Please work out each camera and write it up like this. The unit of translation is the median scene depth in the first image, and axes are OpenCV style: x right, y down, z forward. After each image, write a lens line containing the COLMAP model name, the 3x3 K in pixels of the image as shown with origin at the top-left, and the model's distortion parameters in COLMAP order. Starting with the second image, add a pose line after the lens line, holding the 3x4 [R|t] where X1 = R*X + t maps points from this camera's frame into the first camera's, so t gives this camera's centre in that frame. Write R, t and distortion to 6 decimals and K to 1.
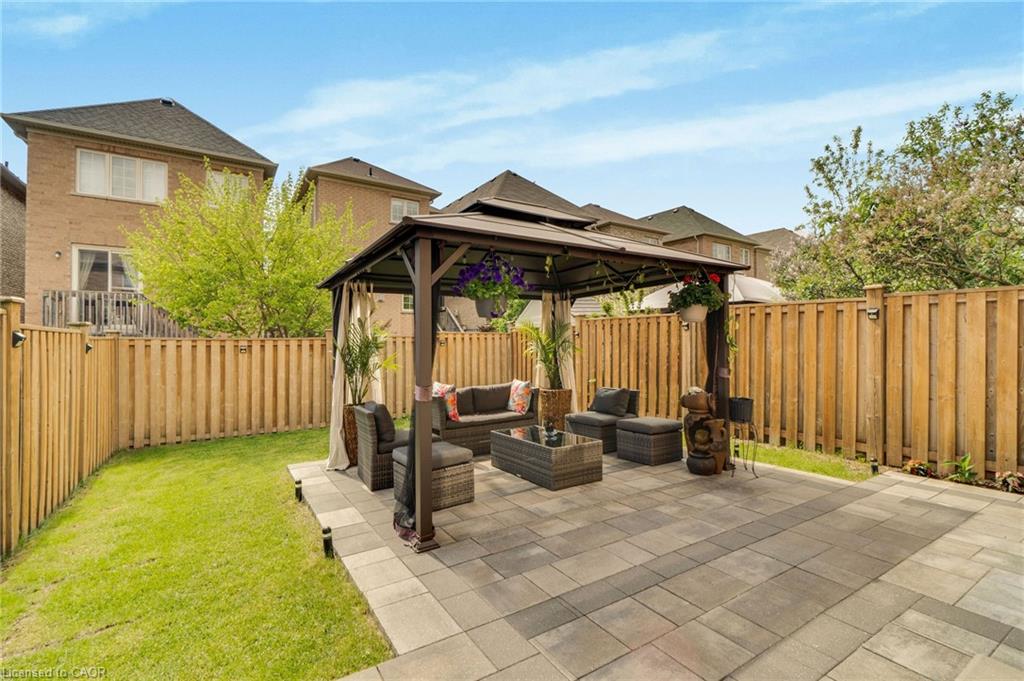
lens RADIAL K [[466.0, 0, 512.1], [0, 466.0, 340.0], [0, 0, 1]] dist [-0.003441, 0.000853]
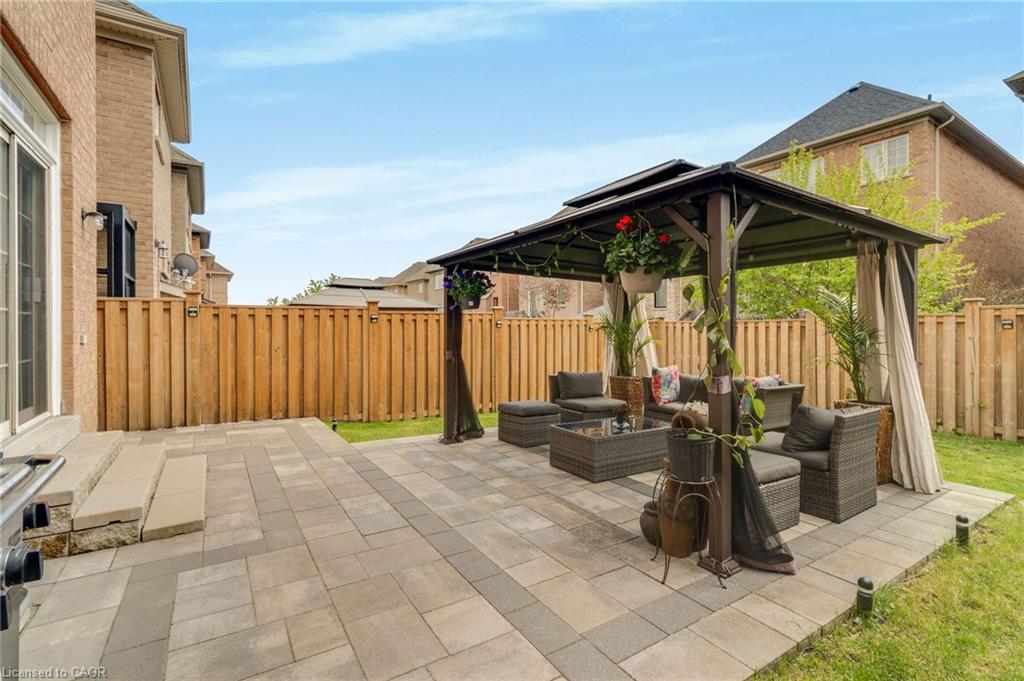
lens RADIAL K [[466.0, 0, 510.0], [0, 466.0, 336.6], [0, 0, 1]] dist [-0.003441, 0.000853]
pose [[0.003604, 0.026107, -0.999653, 1.286841], [0.008570, 0.999622, 0.026137, 0.001839], [0.999957, -0.008661, 0.003379, 1.020077]]
